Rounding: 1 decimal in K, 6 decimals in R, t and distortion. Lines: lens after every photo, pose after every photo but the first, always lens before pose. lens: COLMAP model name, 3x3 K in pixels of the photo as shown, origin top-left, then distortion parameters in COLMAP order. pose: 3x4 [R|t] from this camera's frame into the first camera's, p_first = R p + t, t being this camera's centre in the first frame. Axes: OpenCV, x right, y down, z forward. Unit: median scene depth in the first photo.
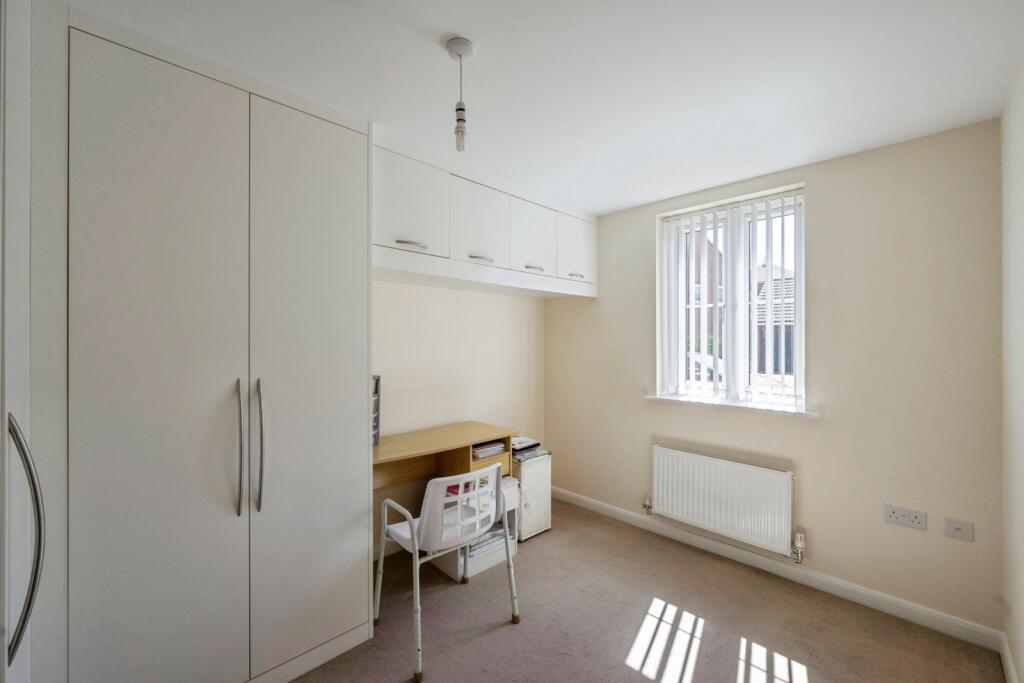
lens RADIAL K [[411.0, 0, 506.8], [0, 411.0, 340.0], [0, 0, 1]] dist [-0.001328, -0.000092]
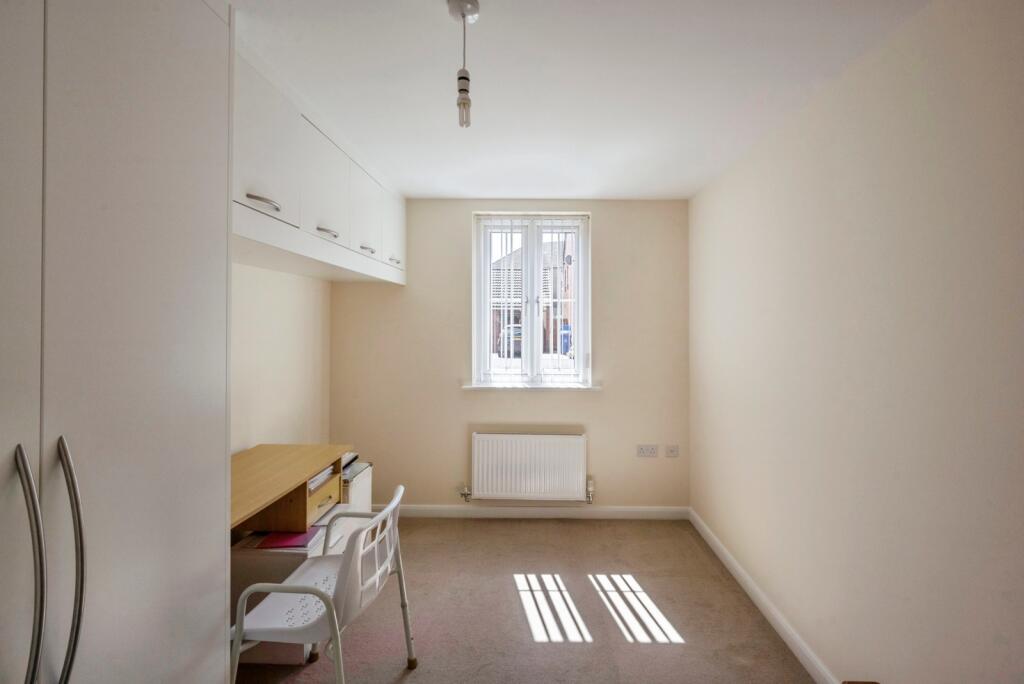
lens RADIAL K [[436.4, 0, 514.2], [0, 436.4, 316.4], [0, 0, 1]] dist [-0.002088, -0.000230]
pose [[0.711515, 0.009067, 0.702613, -0.434113], [-0.002358, 0.999942, -0.010516, -0.034360], [-0.702667, 0.005826, 0.711495, 0.180433]]
